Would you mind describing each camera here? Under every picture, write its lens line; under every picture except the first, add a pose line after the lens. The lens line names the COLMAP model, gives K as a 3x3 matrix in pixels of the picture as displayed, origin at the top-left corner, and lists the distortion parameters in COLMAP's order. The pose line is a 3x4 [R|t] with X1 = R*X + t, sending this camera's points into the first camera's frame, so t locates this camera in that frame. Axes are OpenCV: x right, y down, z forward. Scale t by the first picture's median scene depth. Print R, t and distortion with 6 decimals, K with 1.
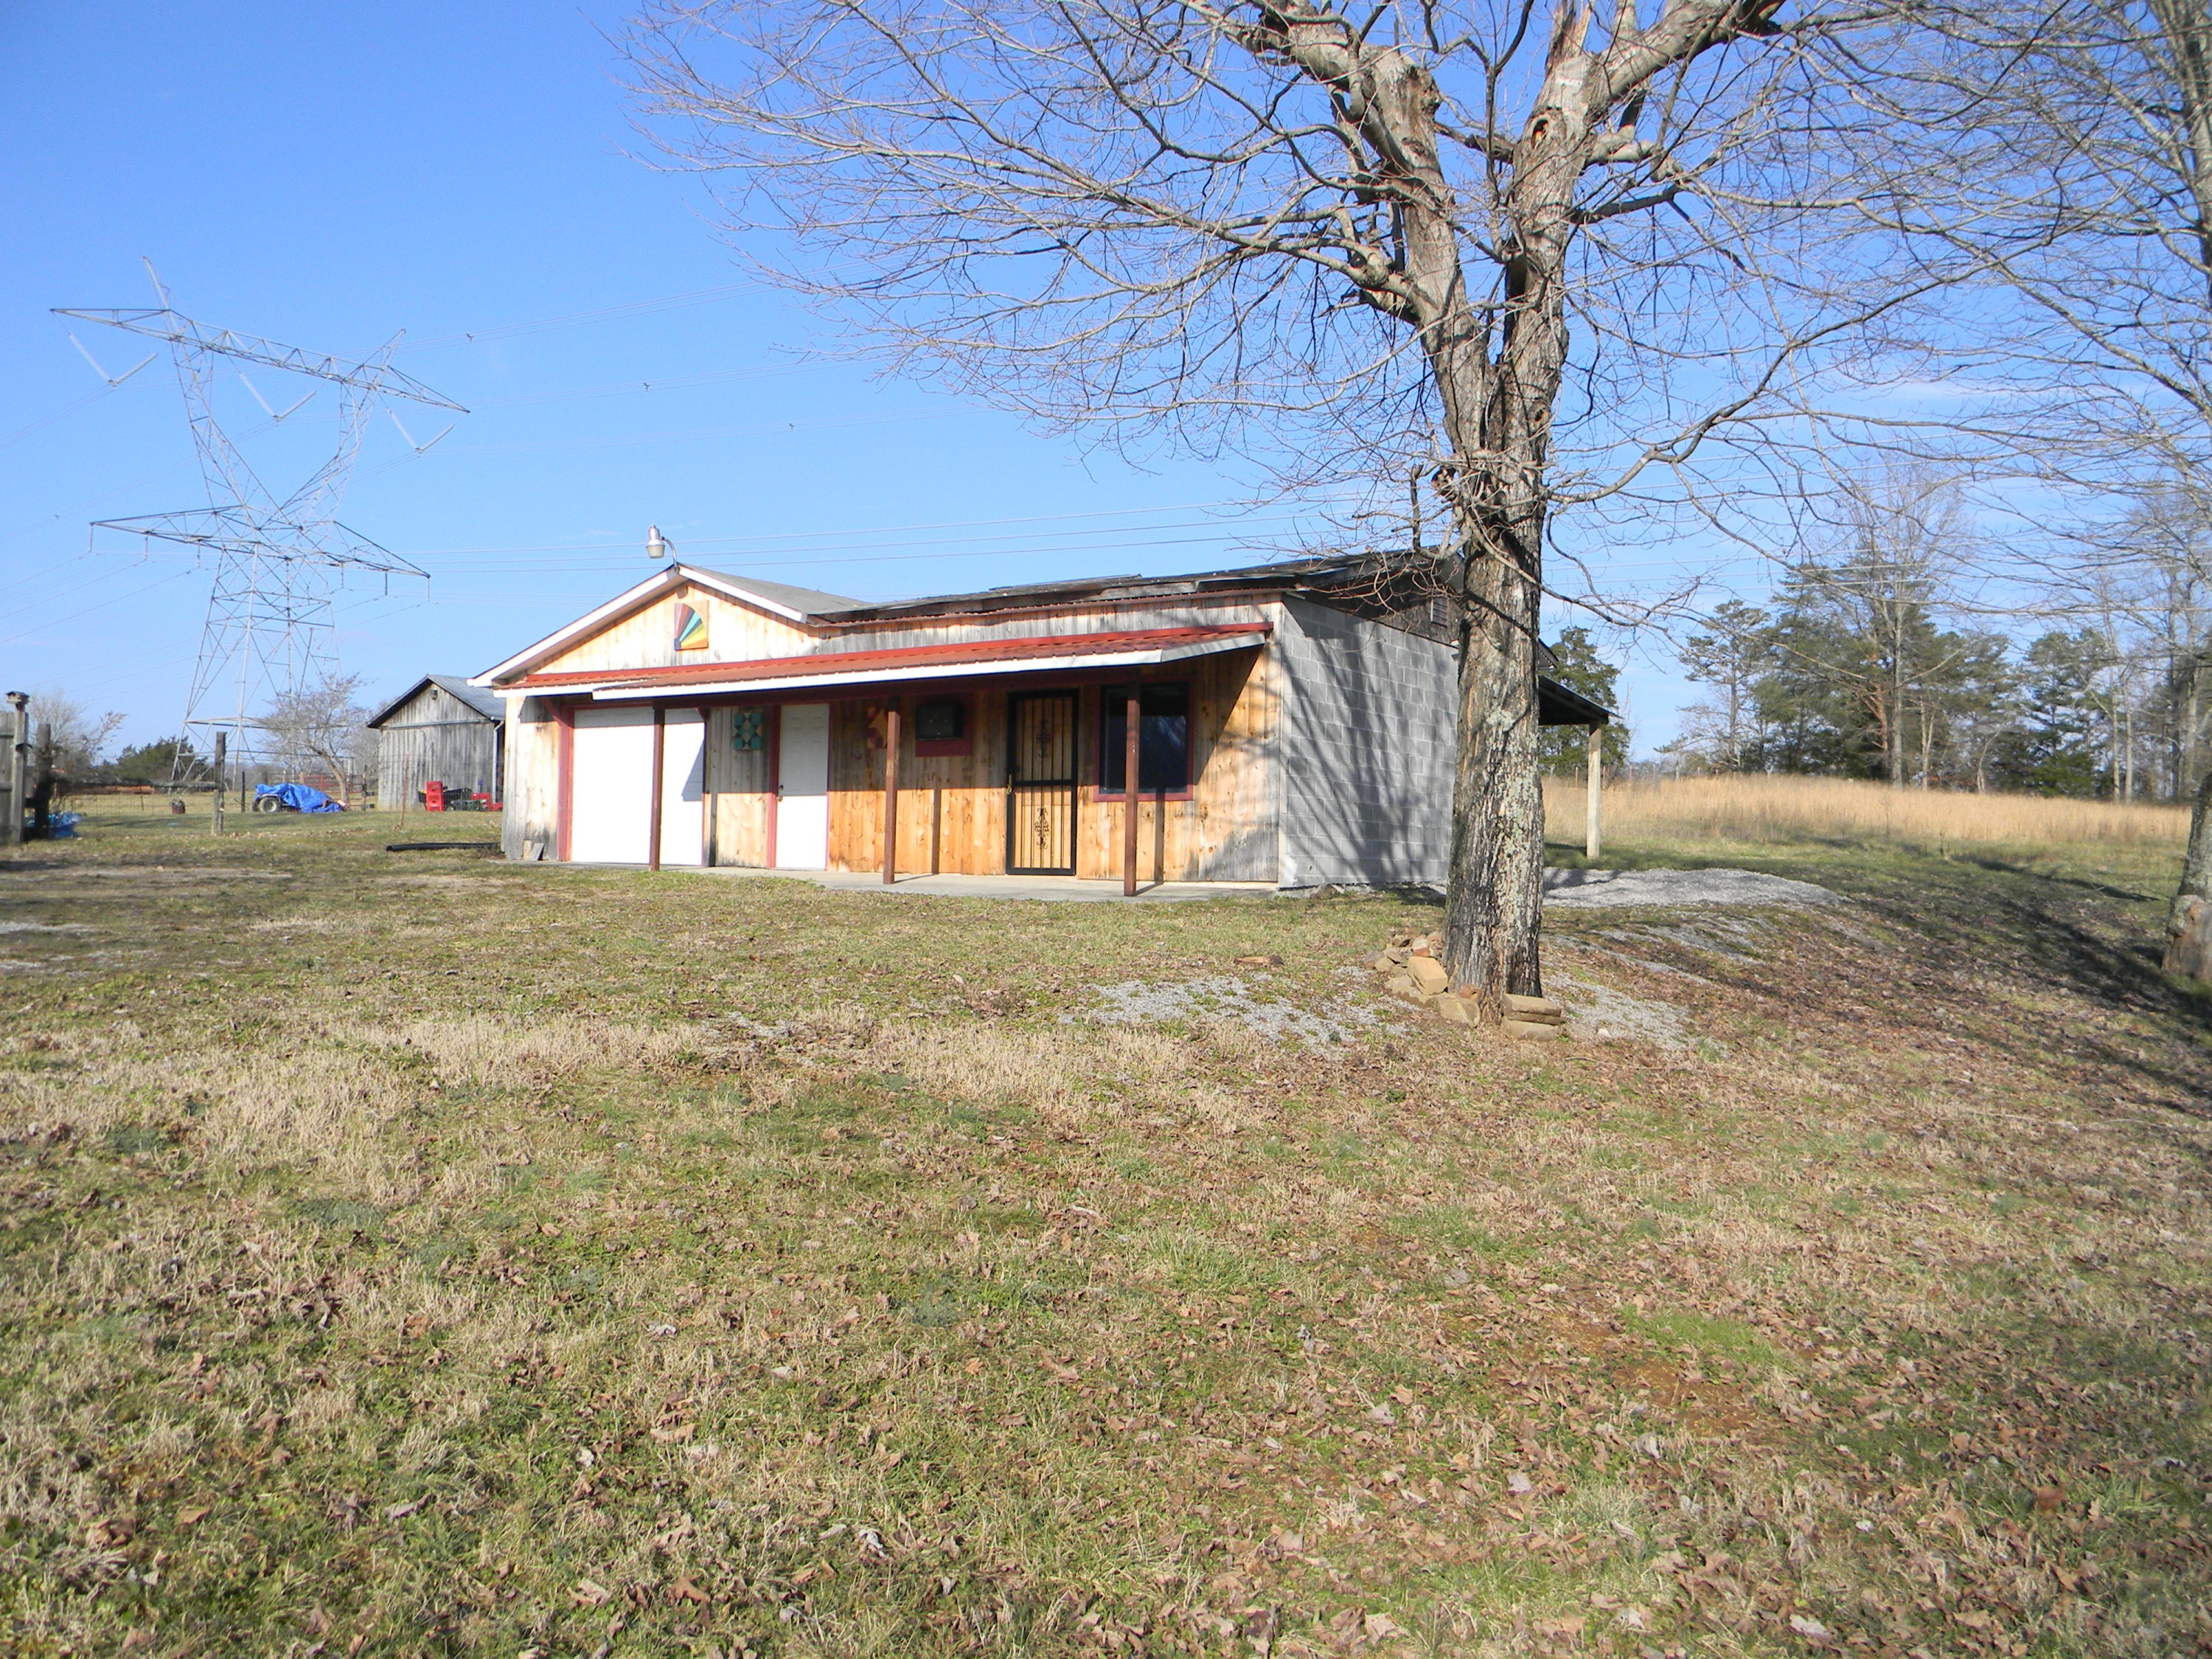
lens RADIAL K [[1766.8, 0, 1074.7], [0, 1766.8, 794.7], [0, 0, 1]] dist [0.007995, -0.017652]
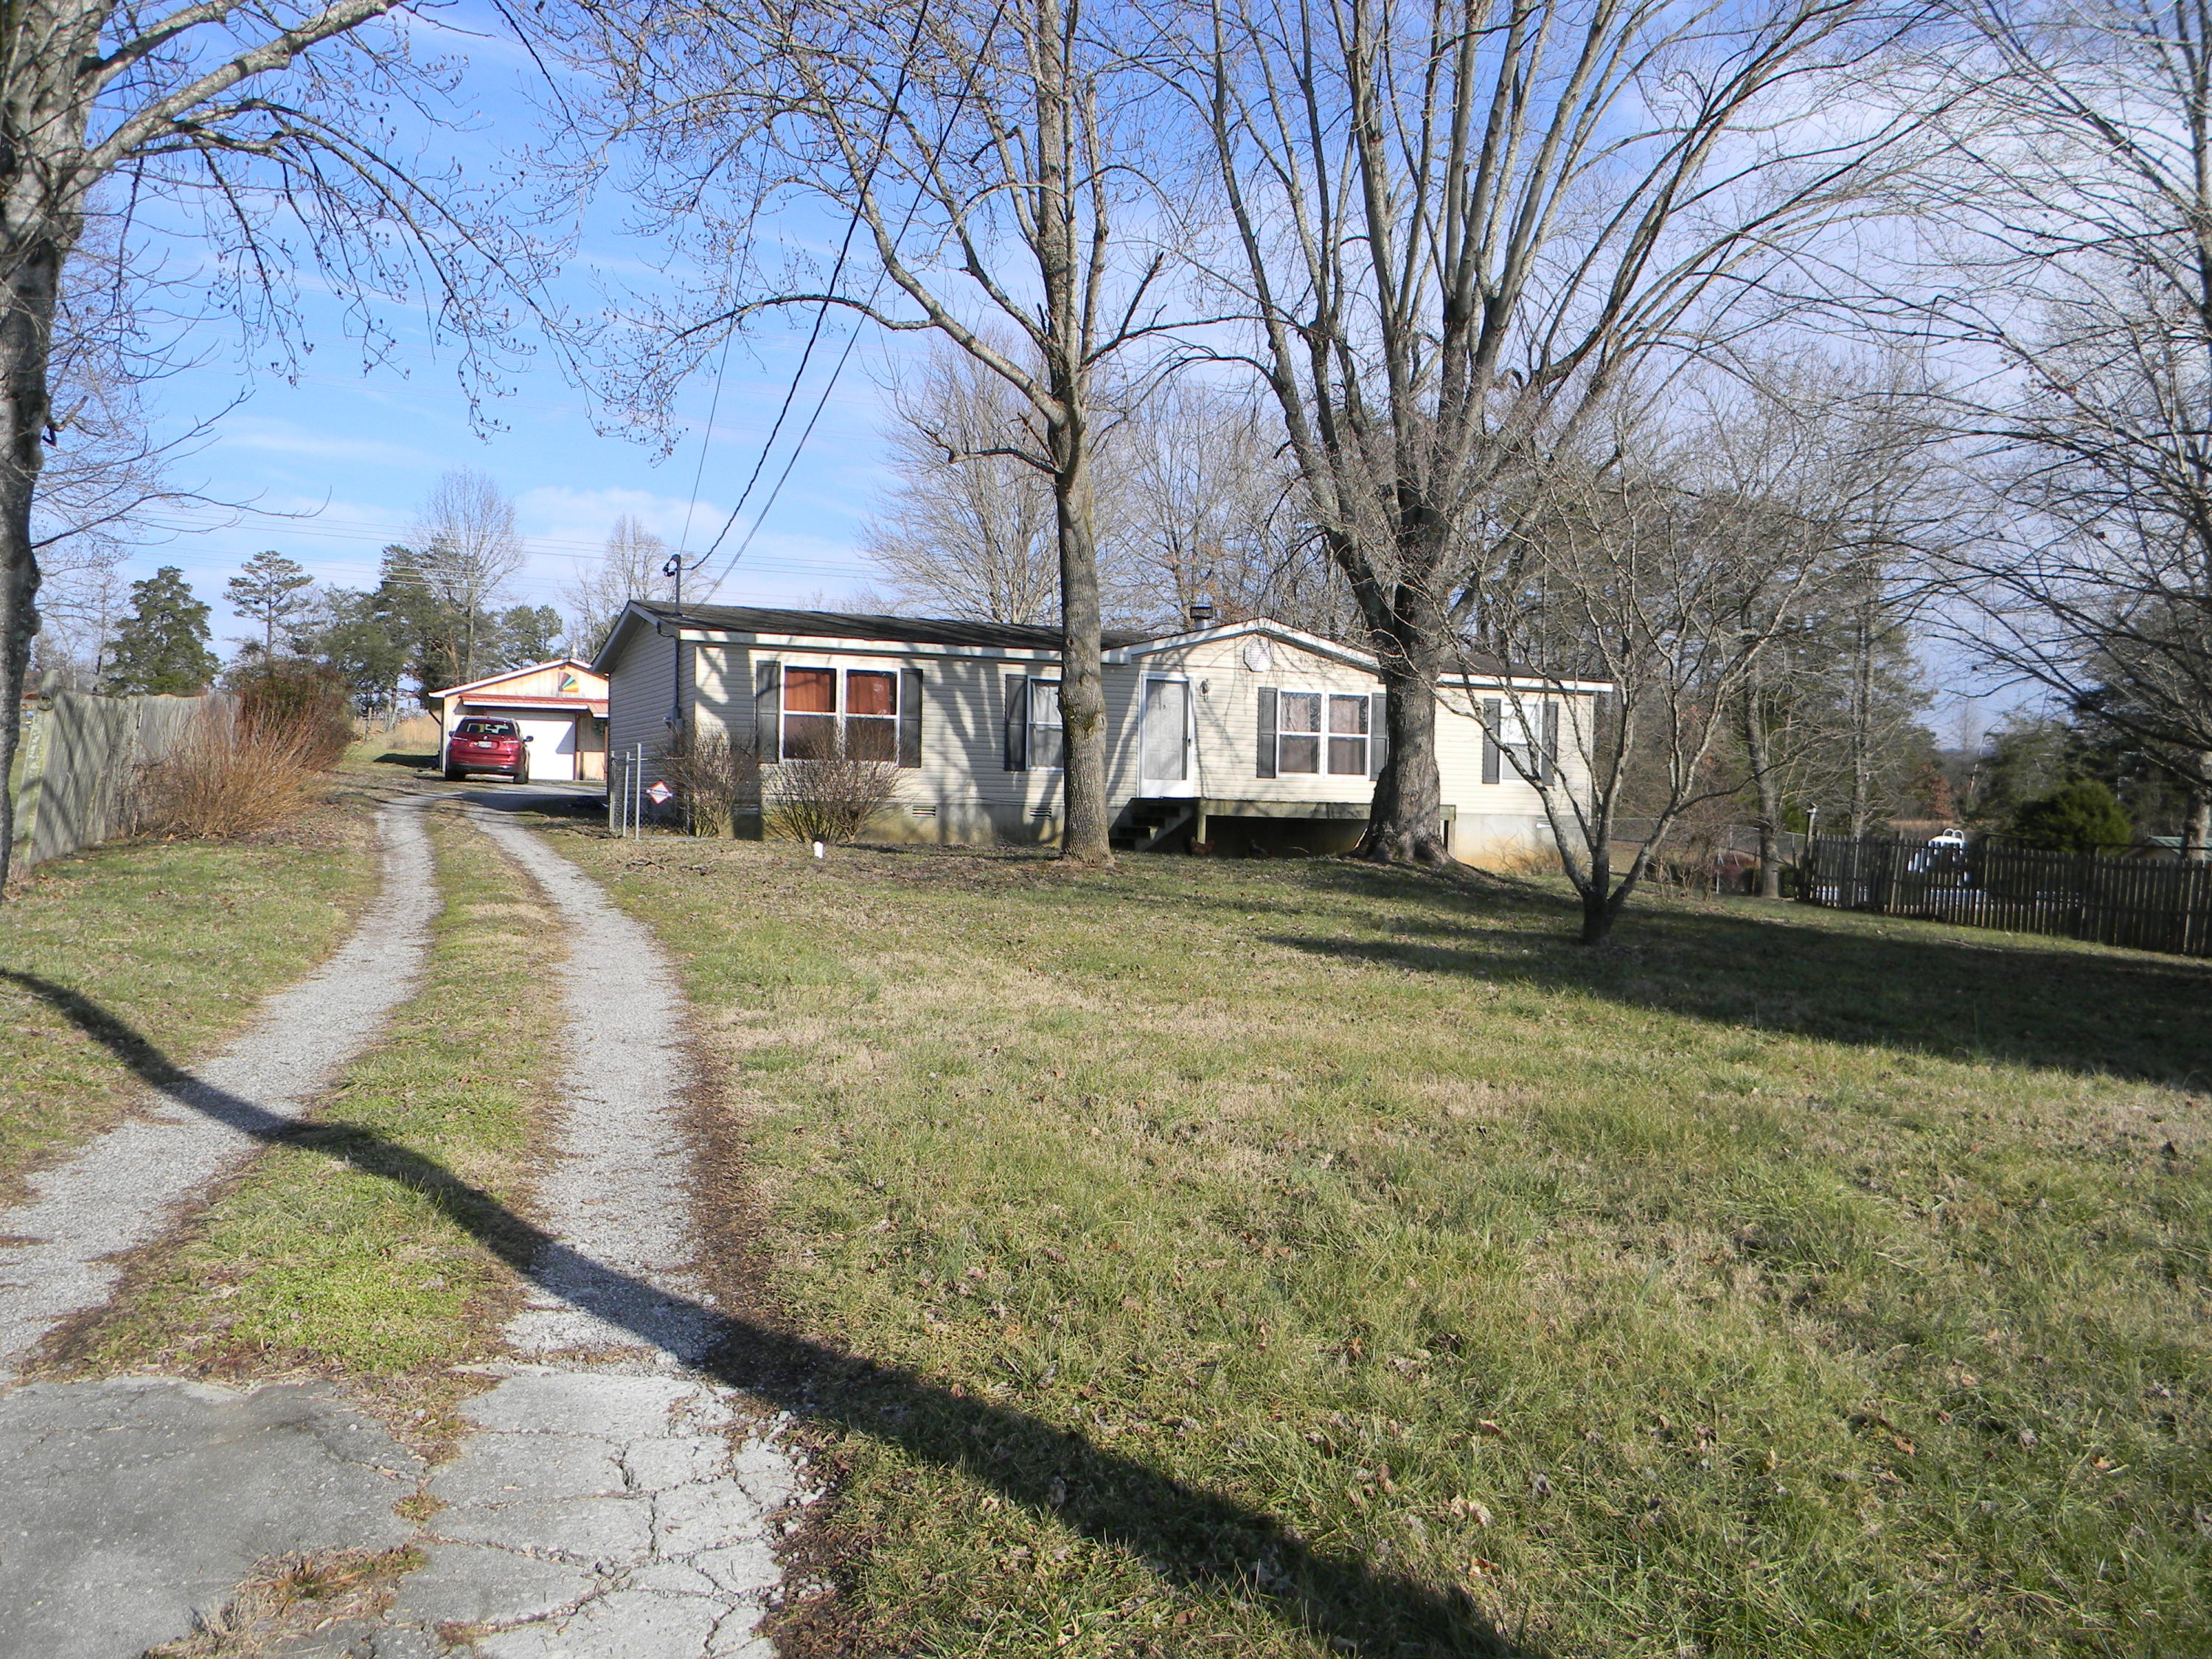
lens RADIAL K [[1766.8, 0, 1097.2], [0, 1766.8, 813.1], [0, 0, 1]] dist [0.007995, -0.017652]
pose [[0.572764, -0.011481, 0.819640, -2.062358], [-0.042694, 0.998127, 0.043816, -0.060648], [-0.818608, -0.060089, 0.571201, -1.146372]]
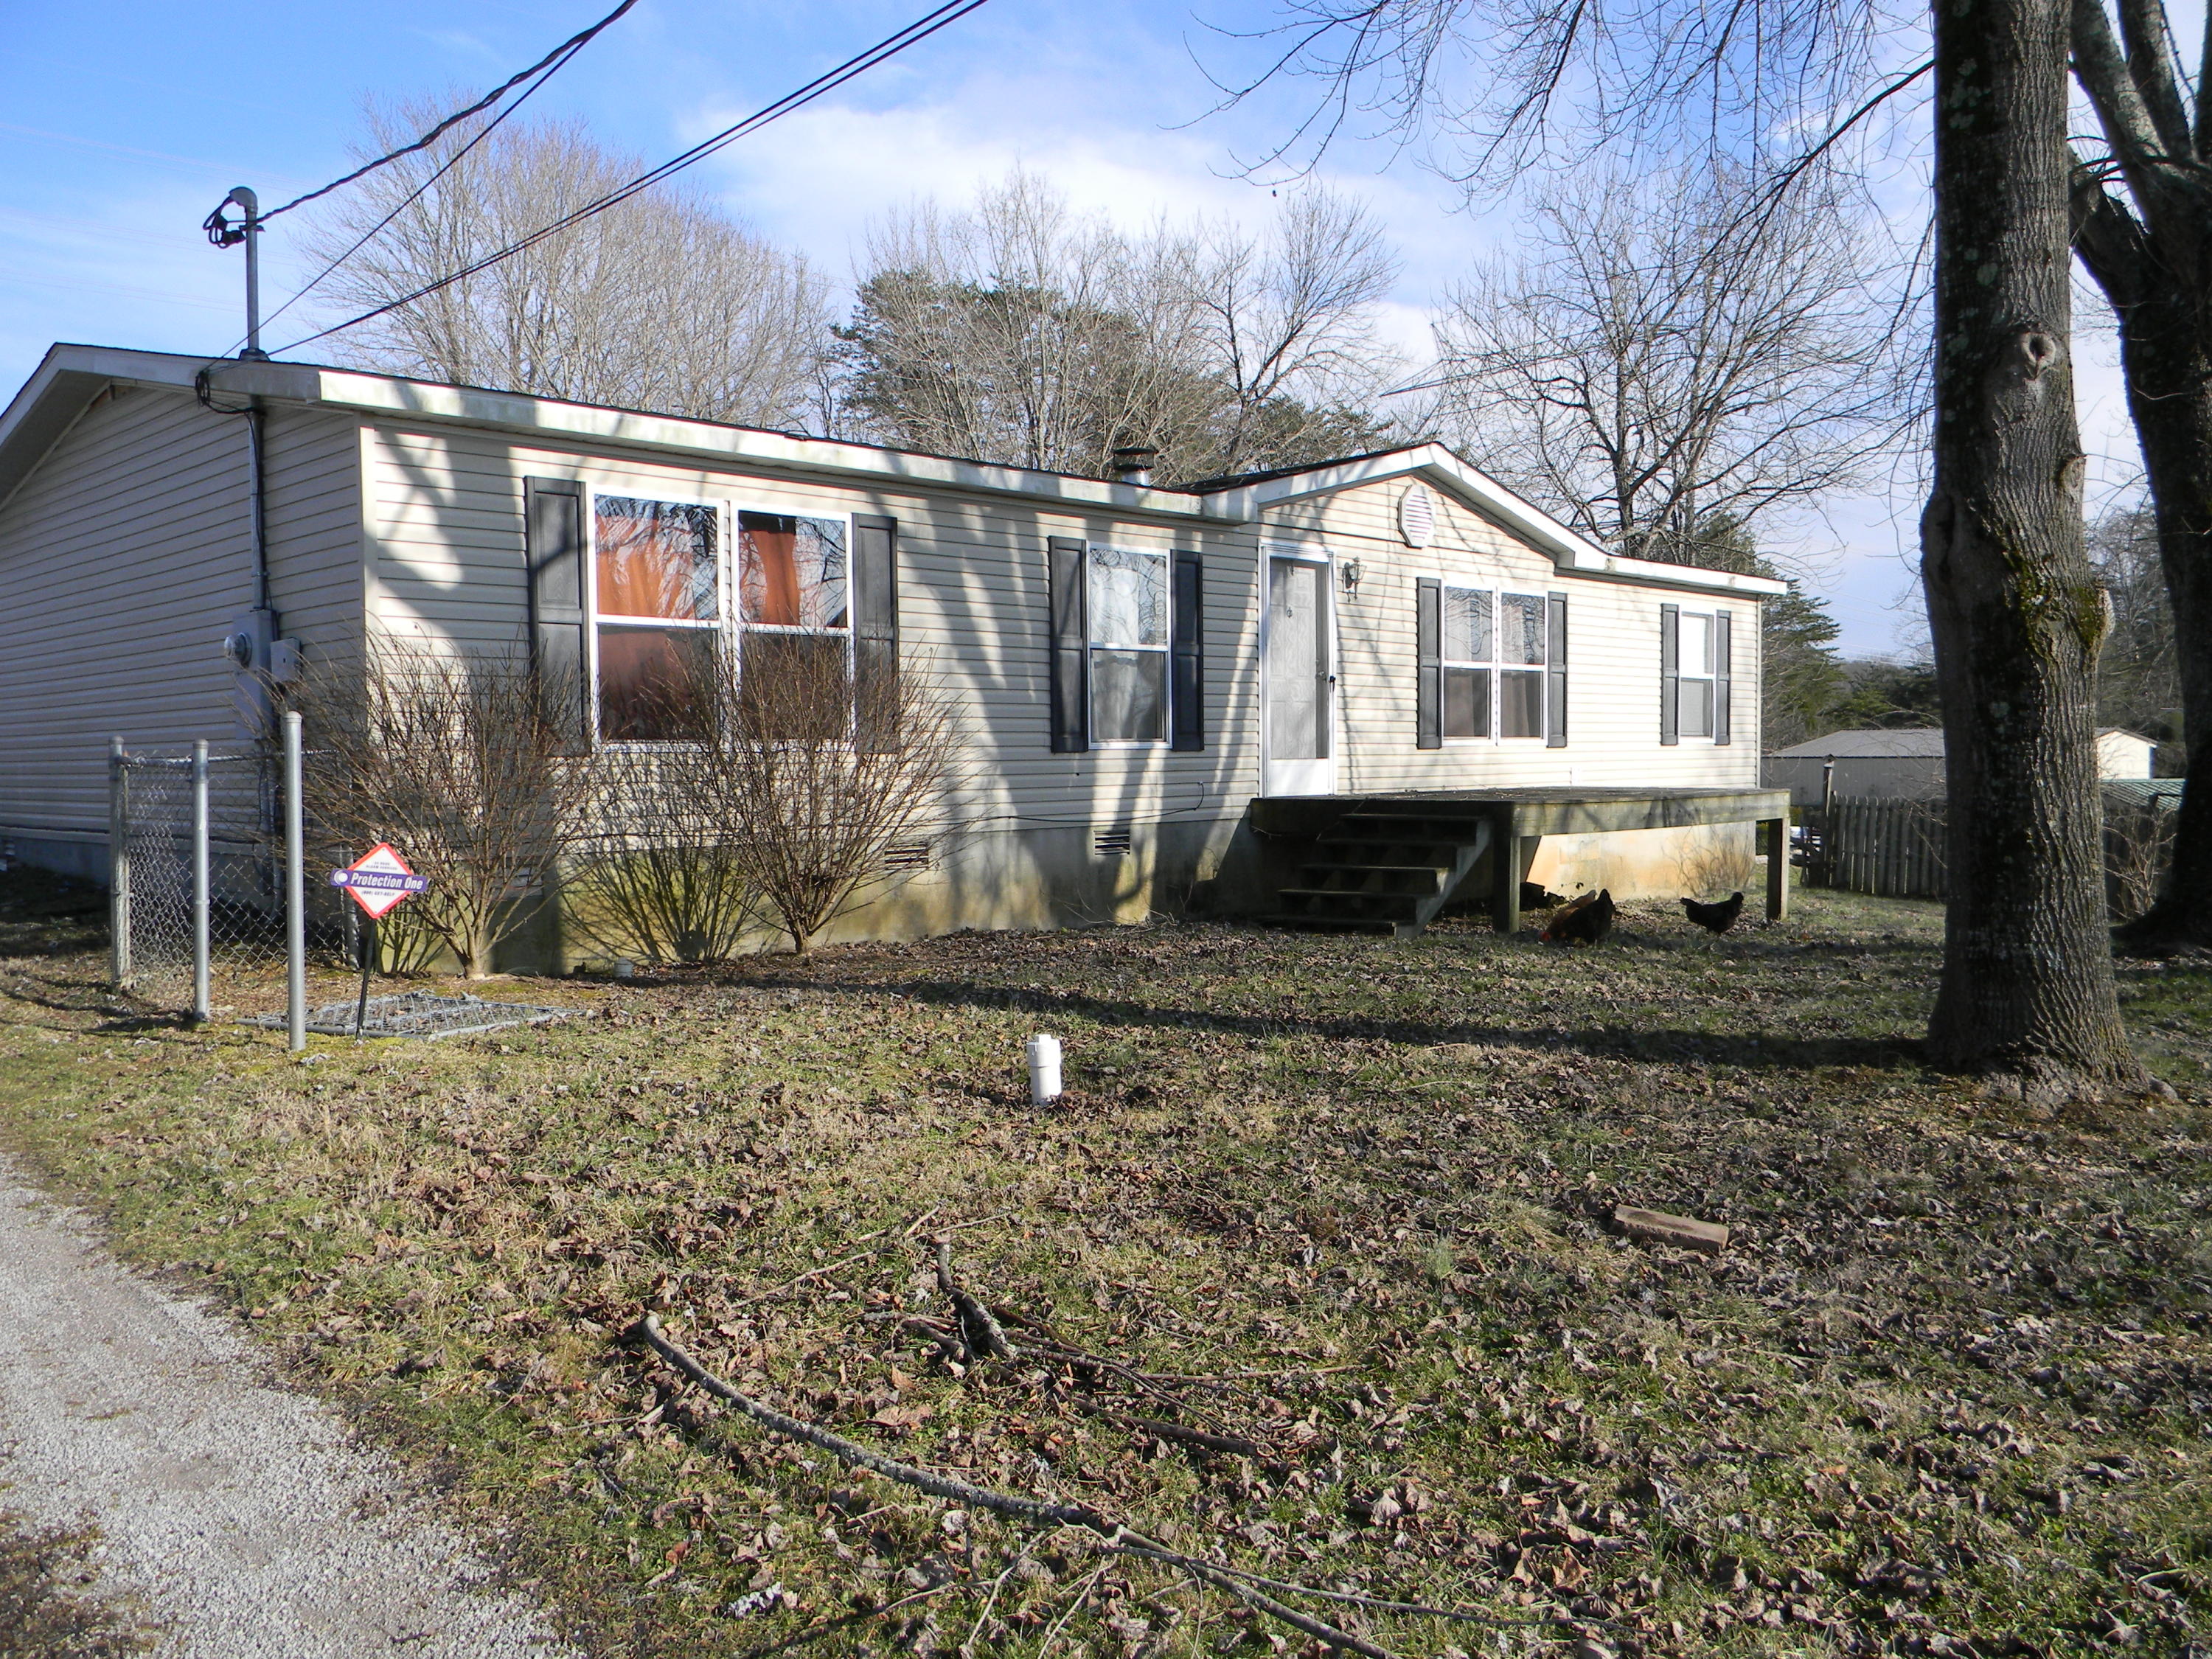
lens RADIAL K [[1766.8, 0, 1082.2], [0, 1766.8, 823.6], [0, 0, 1]] dist [0.007995, -0.017652]
pose [[0.250332, -0.060579, 0.966263, -1.538359], [-0.025356, 0.997288, 0.069093, -0.047832], [-0.967828, -0.041796, 0.248117, -0.418724]]
